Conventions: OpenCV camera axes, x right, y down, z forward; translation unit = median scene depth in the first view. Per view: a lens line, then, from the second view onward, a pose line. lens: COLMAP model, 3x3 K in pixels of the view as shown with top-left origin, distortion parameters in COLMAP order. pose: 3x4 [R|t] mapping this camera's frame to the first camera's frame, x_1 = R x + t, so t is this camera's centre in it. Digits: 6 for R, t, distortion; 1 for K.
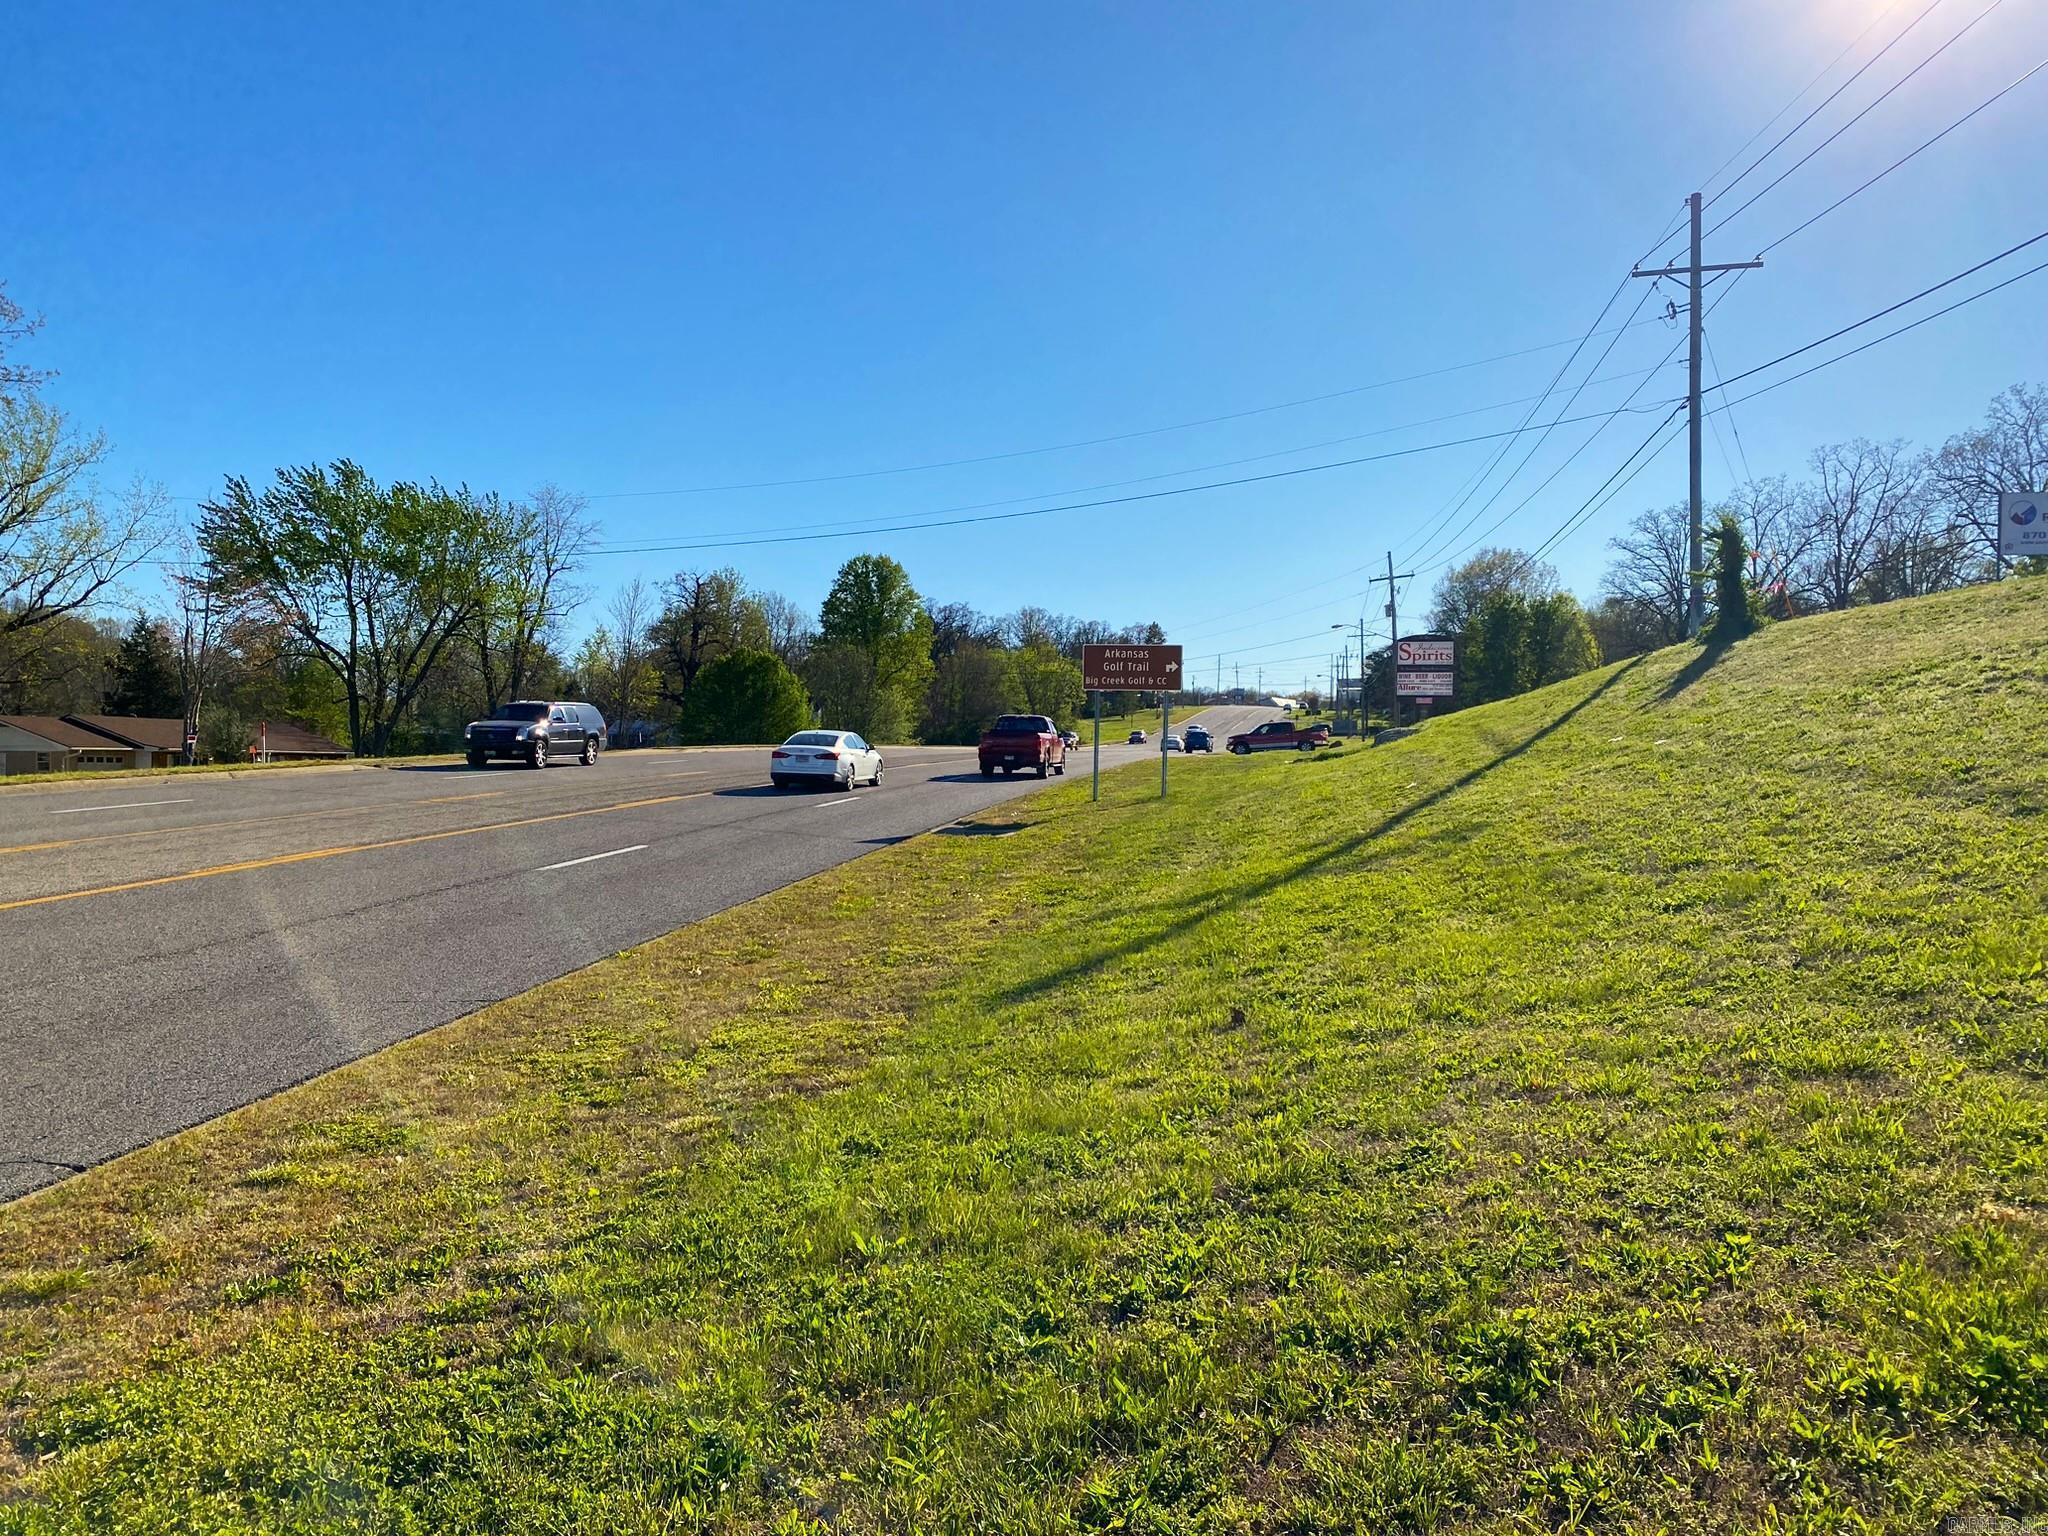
lens RADIAL K [[1531.6, 0, 1028.2], [0, 1531.6, 764.0], [0, 0, 1]] dist [0.007835, -0.003001]
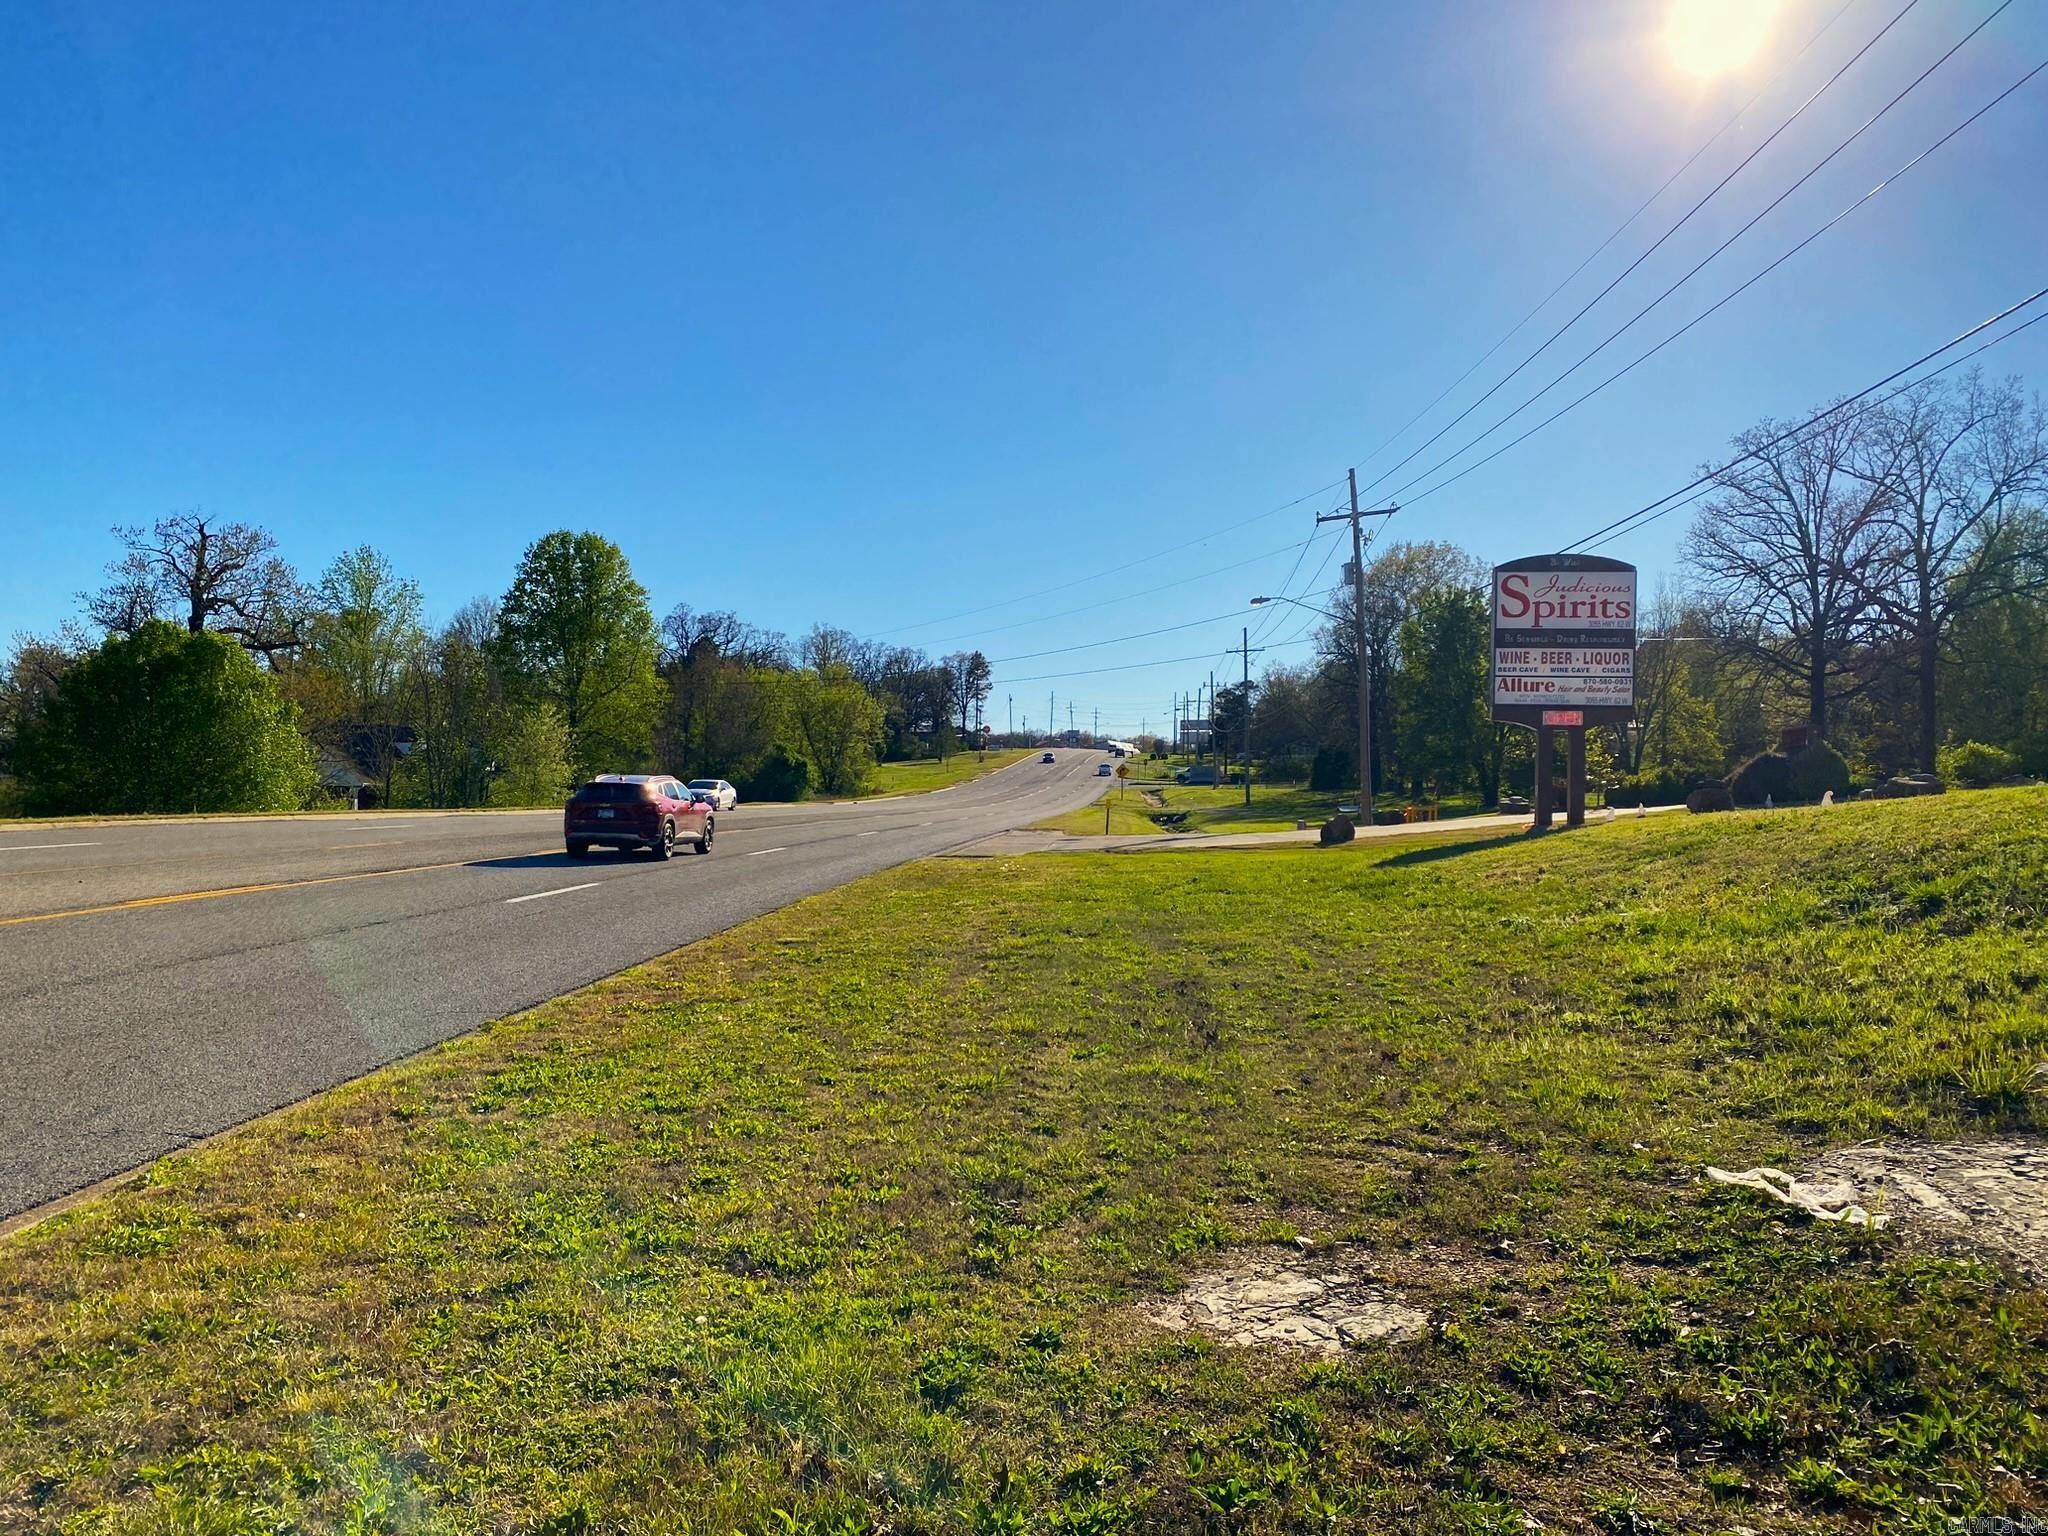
lens RADIAL K [[1531.6, 0, 1028.2], [0, 1531.6, 764.0], [0, 0, 1]] dist [0.007835, -0.003001]
pose [[0.994064, 0.007031, 0.108568, 0.032204], [-0.003886, 0.999567, -0.029150, -0.007303], [-0.108726, 0.028556, 0.993661, 0.261175]]
